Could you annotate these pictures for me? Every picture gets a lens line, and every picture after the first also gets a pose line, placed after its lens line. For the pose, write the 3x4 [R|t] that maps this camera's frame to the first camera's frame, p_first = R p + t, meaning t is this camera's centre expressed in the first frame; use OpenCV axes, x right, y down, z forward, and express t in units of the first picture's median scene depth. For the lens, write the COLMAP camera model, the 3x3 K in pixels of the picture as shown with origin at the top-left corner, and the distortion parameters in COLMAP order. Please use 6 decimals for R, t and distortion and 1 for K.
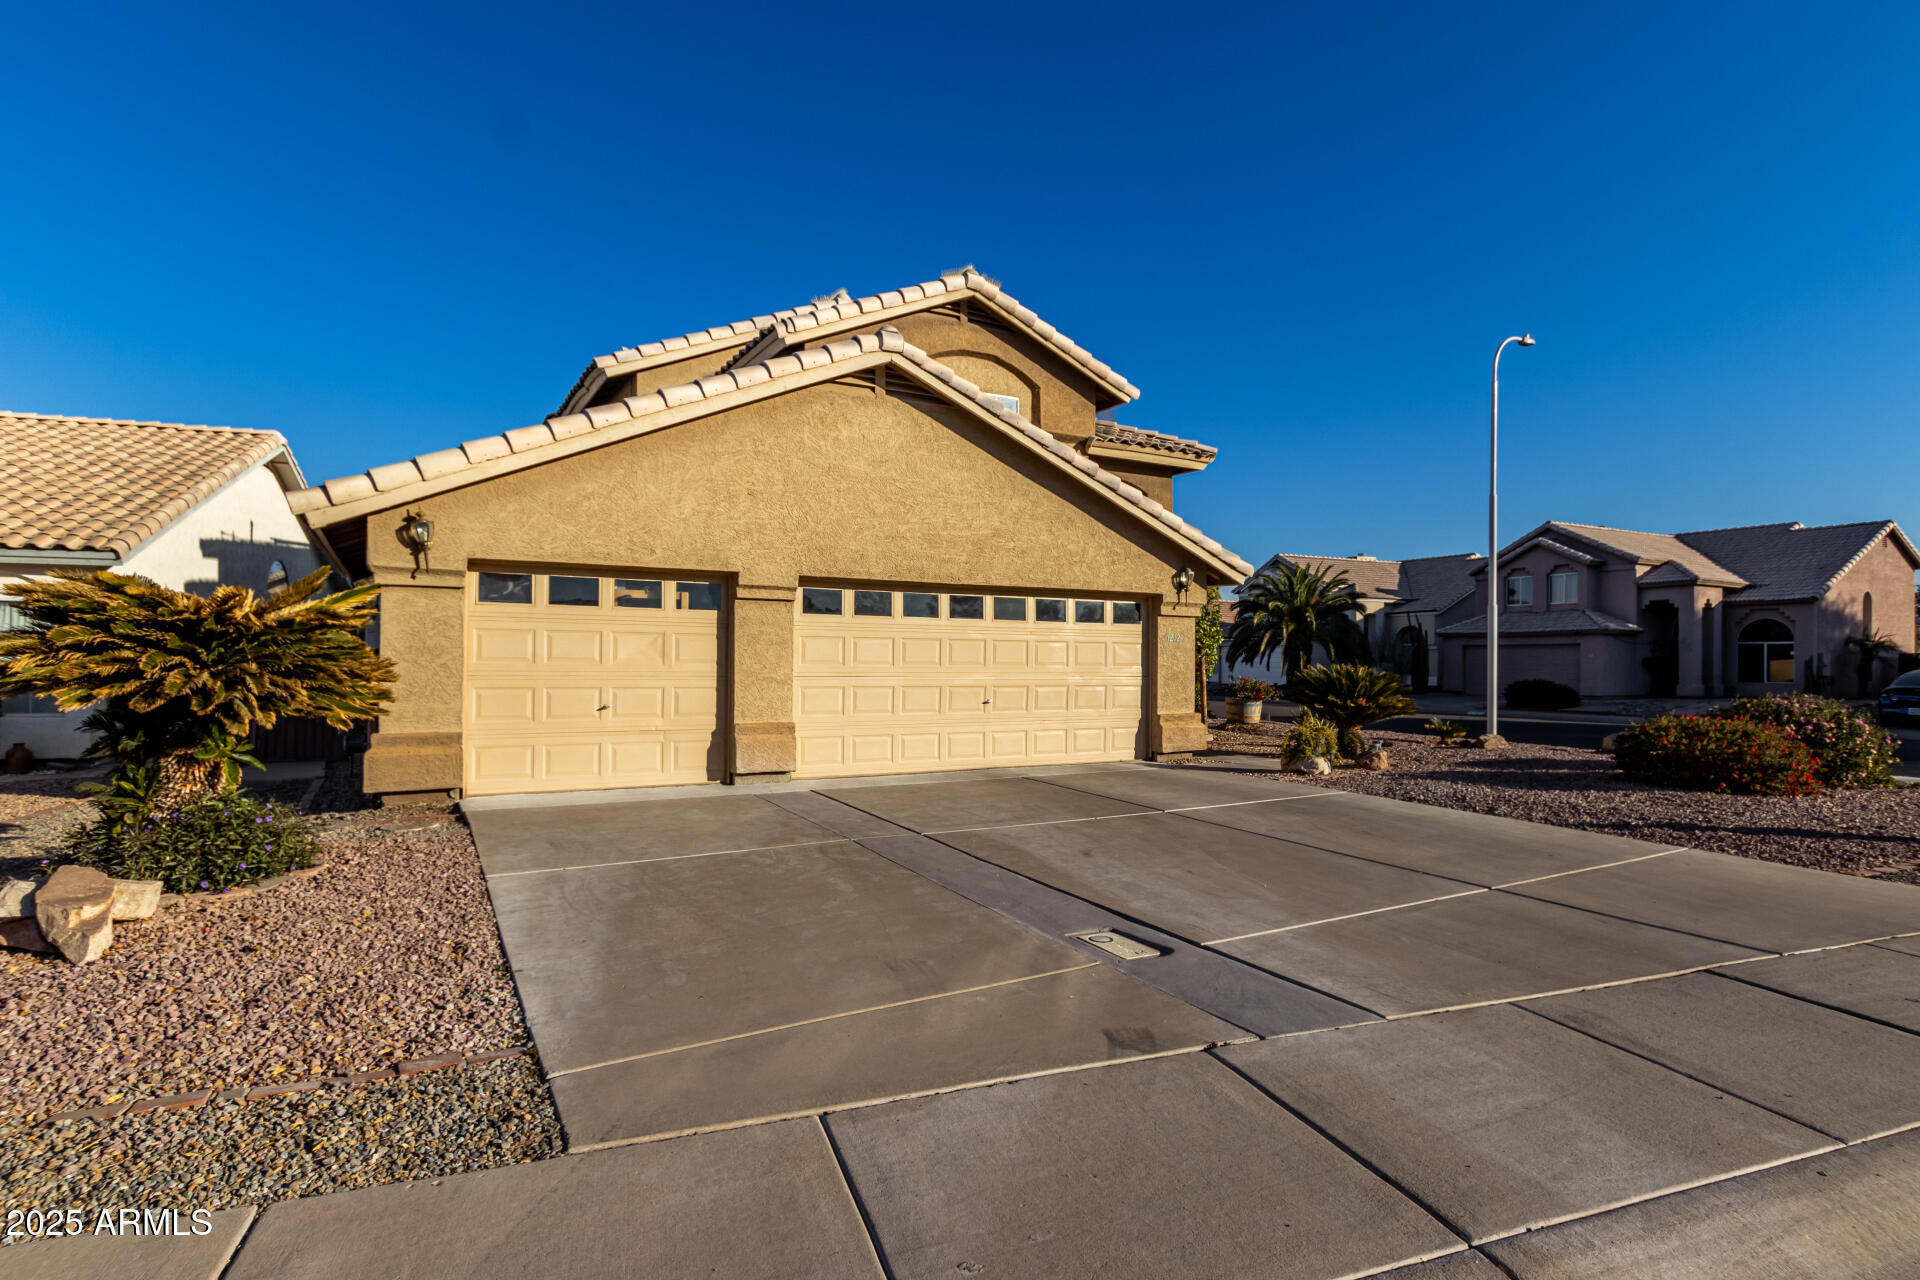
lens RADIAL K [[968.8, 0, 964.9], [0, 968.8, 626.0], [0, 0, 1]] dist [0.013285, 0.000323]
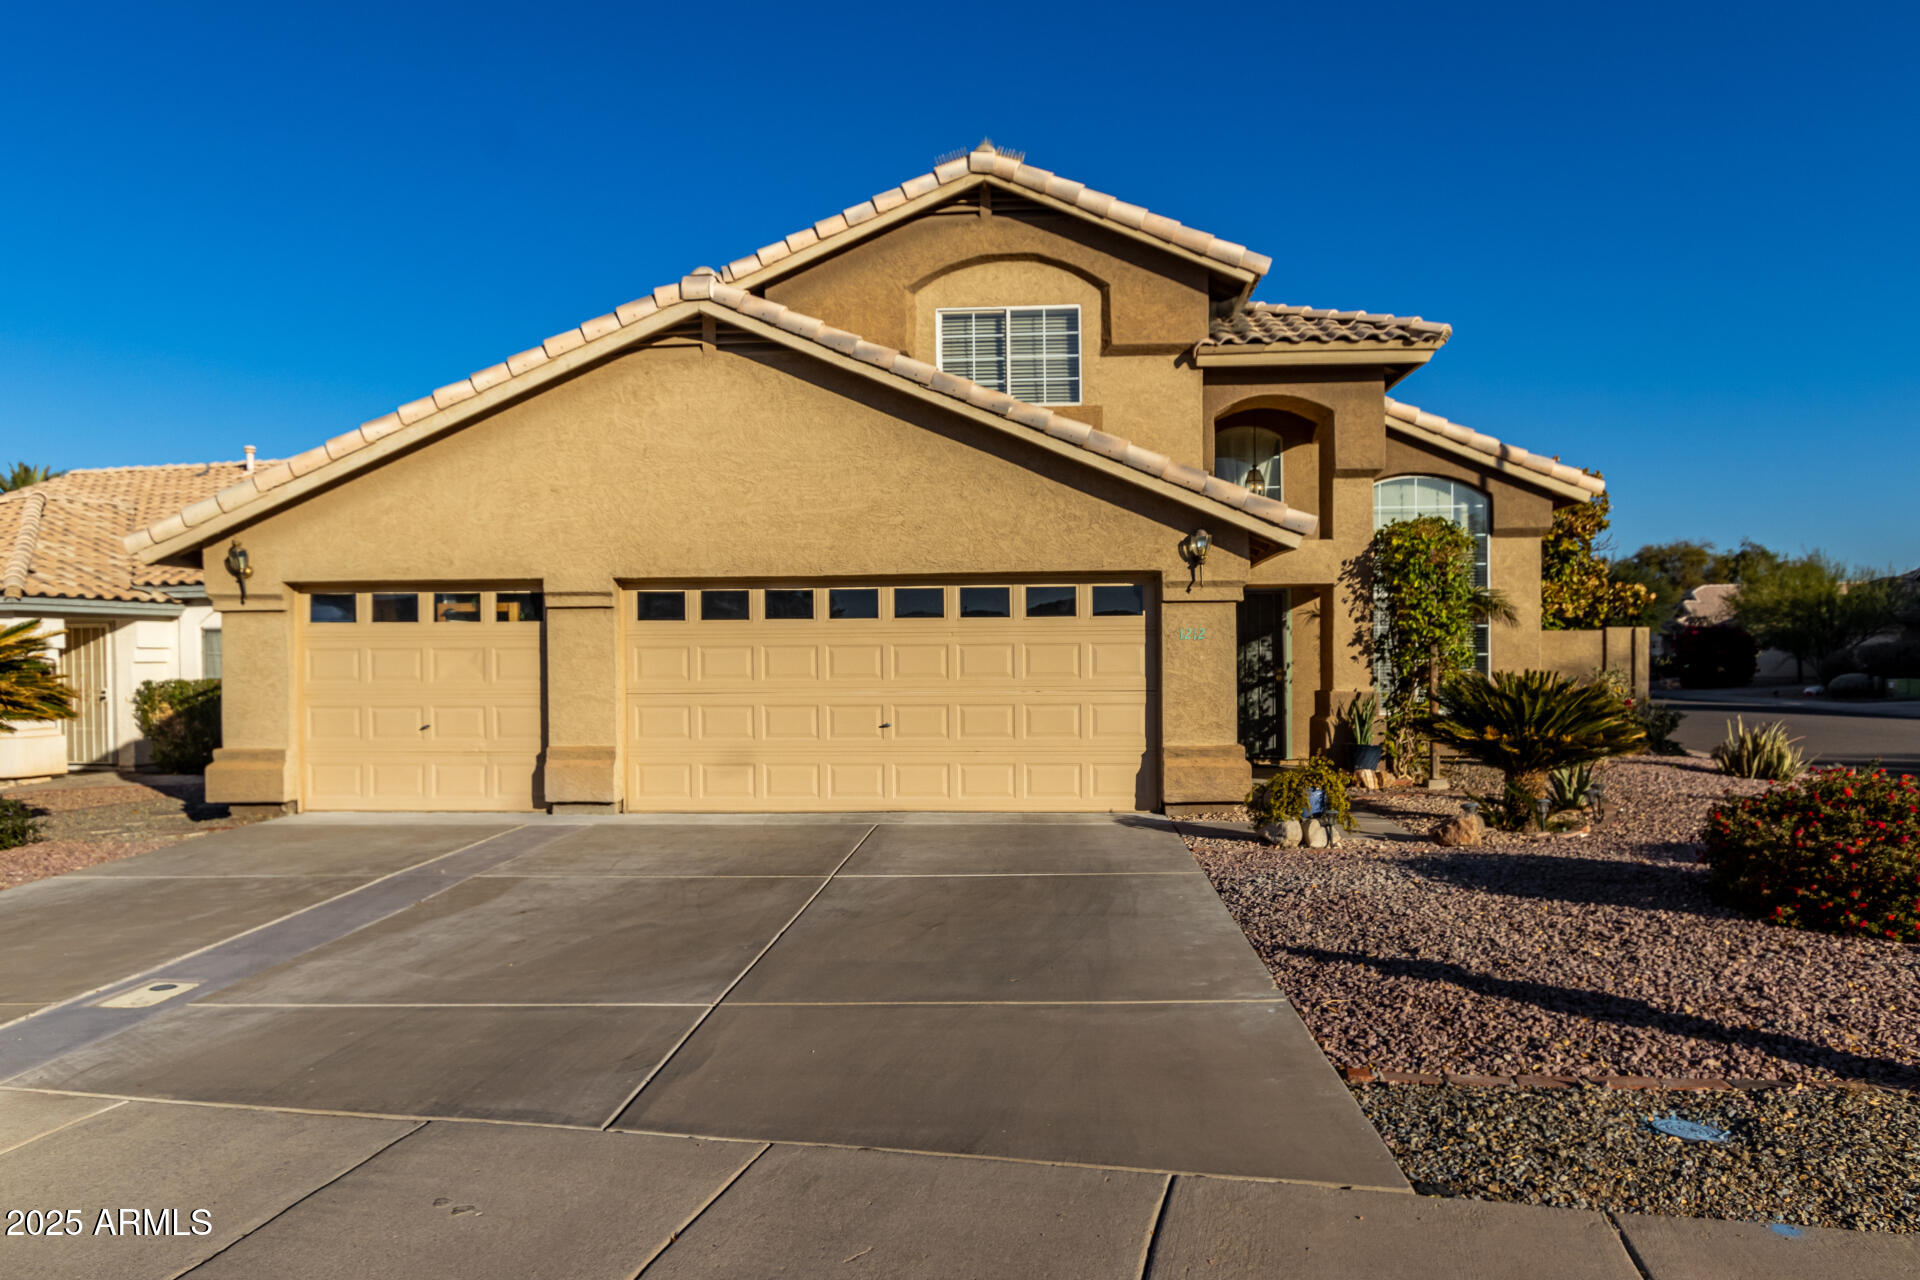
lens RADIAL K [[1292.0, 0, 961.1], [0, 1292.0, 658.6], [0, 0, 1]] dist [0.016859, -0.001366]
pose [[0.836161, -0.016315, -0.548241, 0.692104], [0.034029, 0.999175, 0.022167, 0.004595], [0.547427, -0.037192, 0.836027, 0.189429]]
